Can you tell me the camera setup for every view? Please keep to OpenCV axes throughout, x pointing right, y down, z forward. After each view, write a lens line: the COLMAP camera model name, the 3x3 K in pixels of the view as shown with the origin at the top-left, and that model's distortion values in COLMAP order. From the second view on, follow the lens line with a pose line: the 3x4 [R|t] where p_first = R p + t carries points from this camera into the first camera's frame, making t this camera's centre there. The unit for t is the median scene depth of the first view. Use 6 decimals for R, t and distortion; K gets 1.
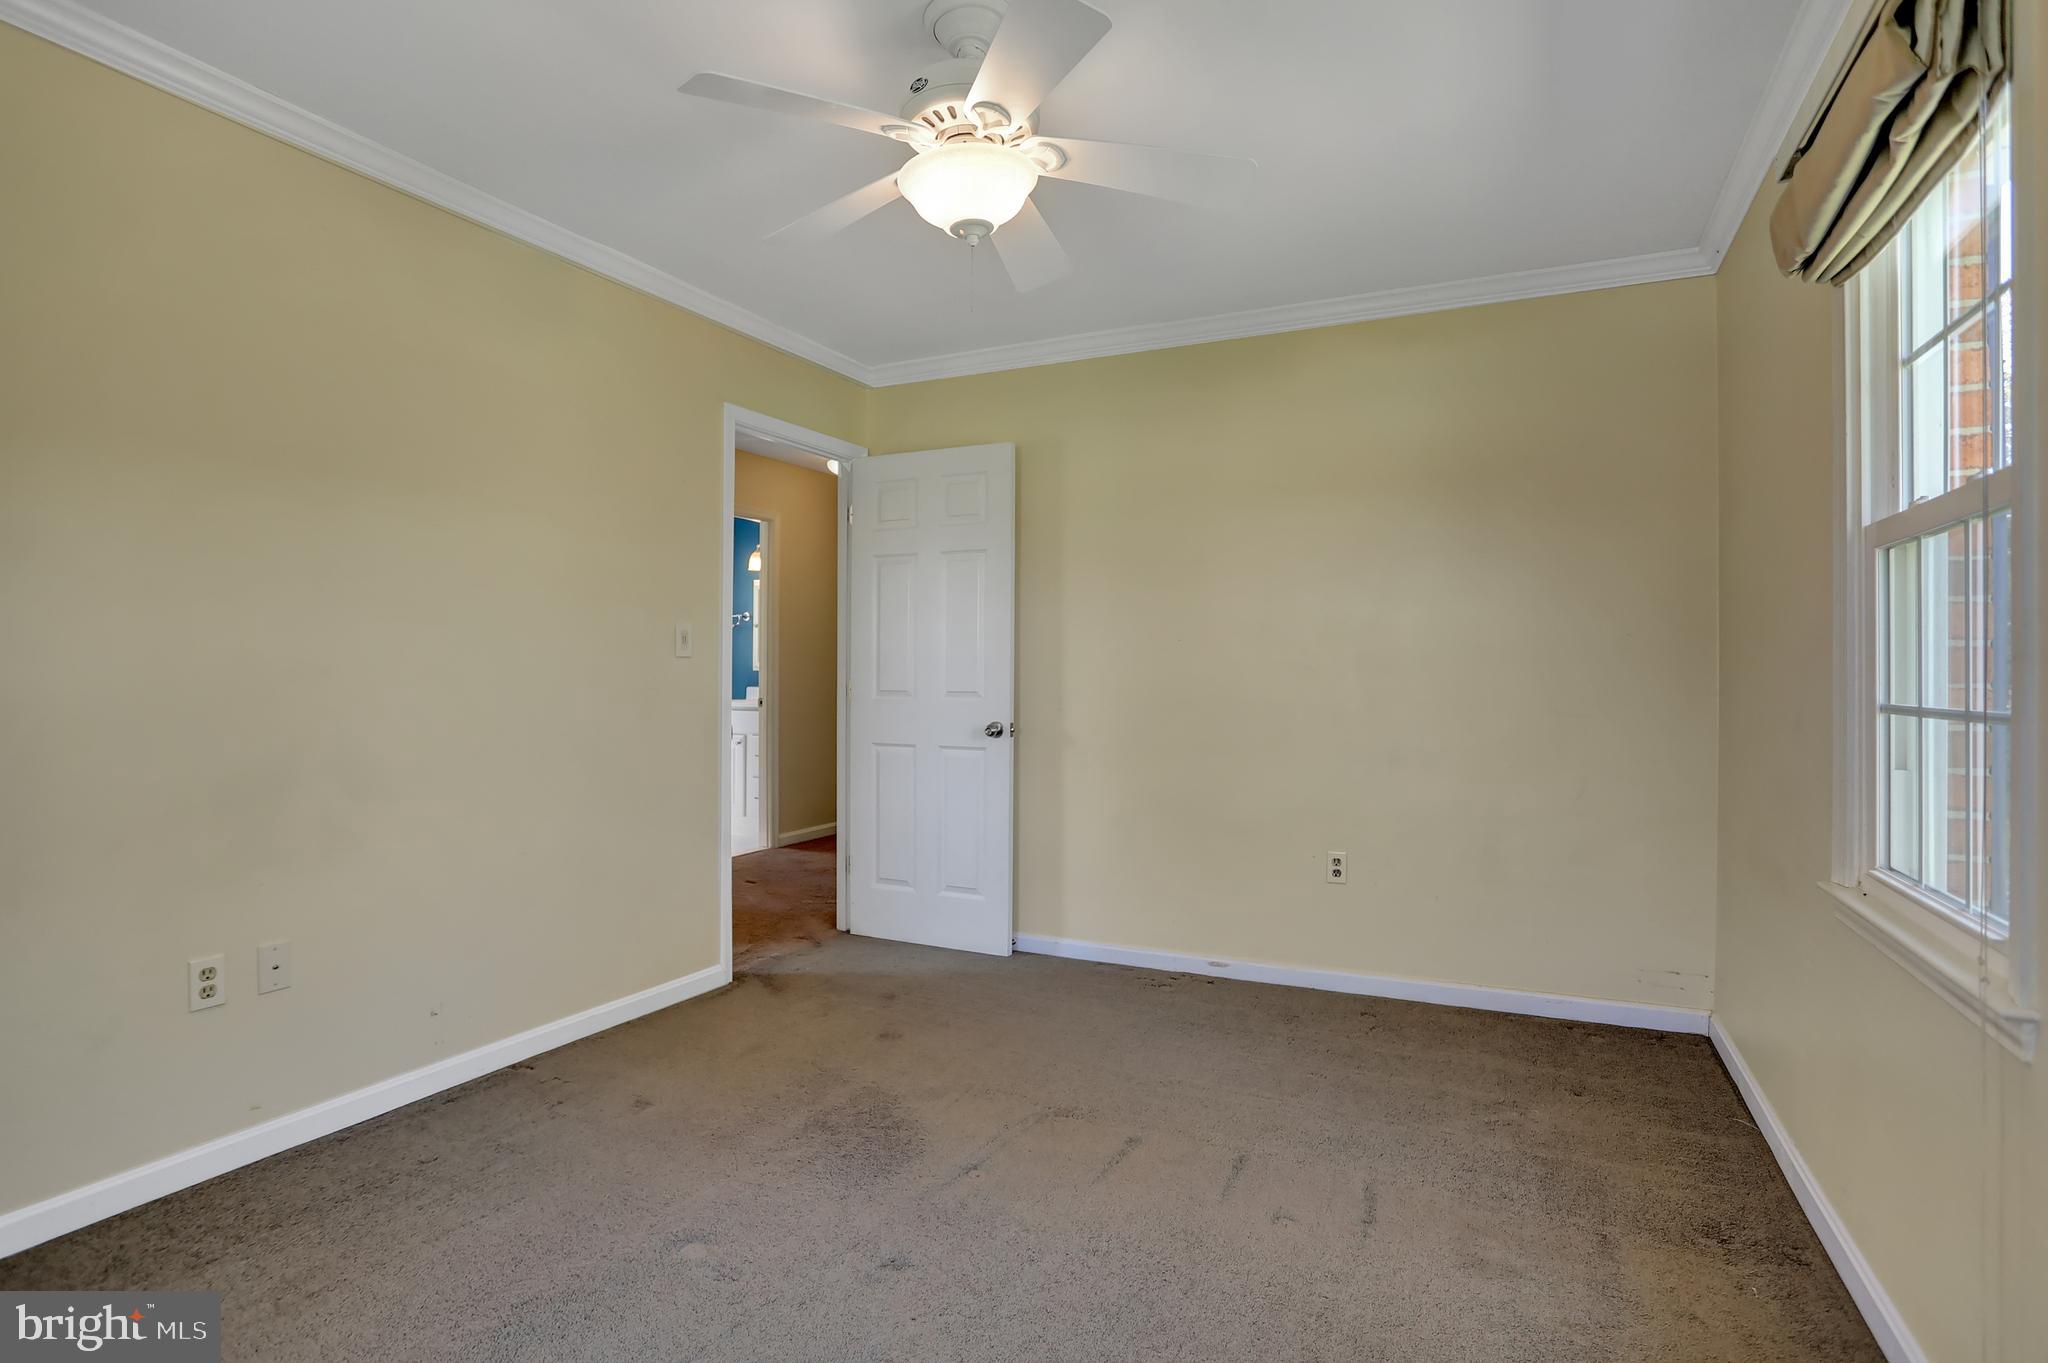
lens RADIAL K [[986.6, 0, 1021.5], [0, 986.6, 682.4], [0, 0, 1]] dist [0.002237, -0.000139]
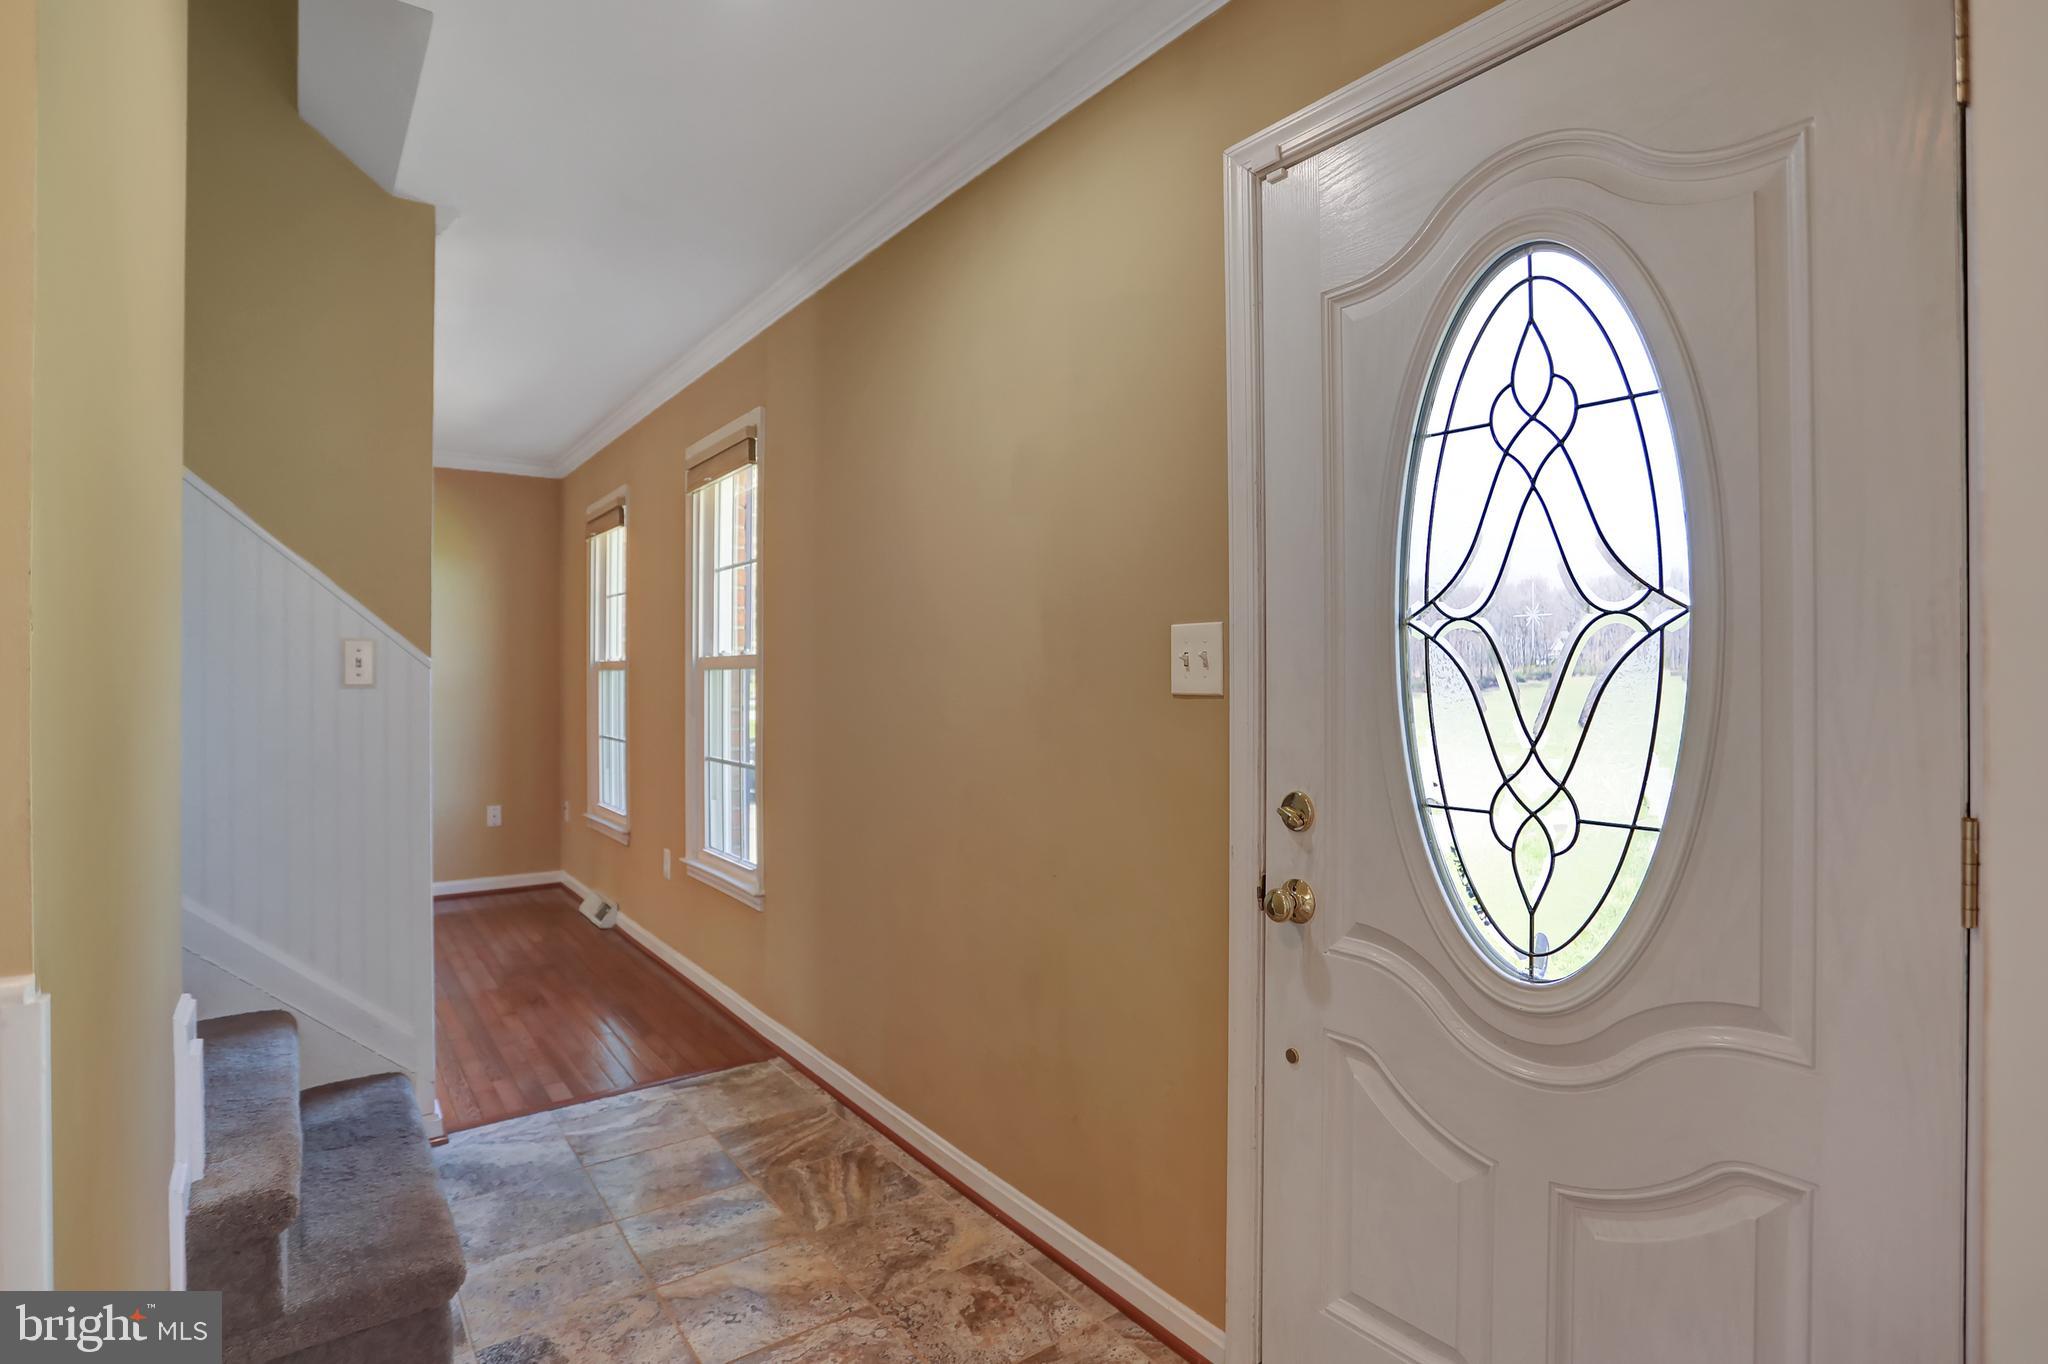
lens RADIAL K [[1069.8, 0, 1033.6], [0, 1069.8, 677.4], [0, 0, 1]] dist [-0.021159, 0.001381]
pose [[0.517680, -0.005525, 0.855556, -0.575965], [-0.005925, 0.999932, 0.010042, -0.159998], [-0.855554, -0.010268, 0.517612, -0.616450]]
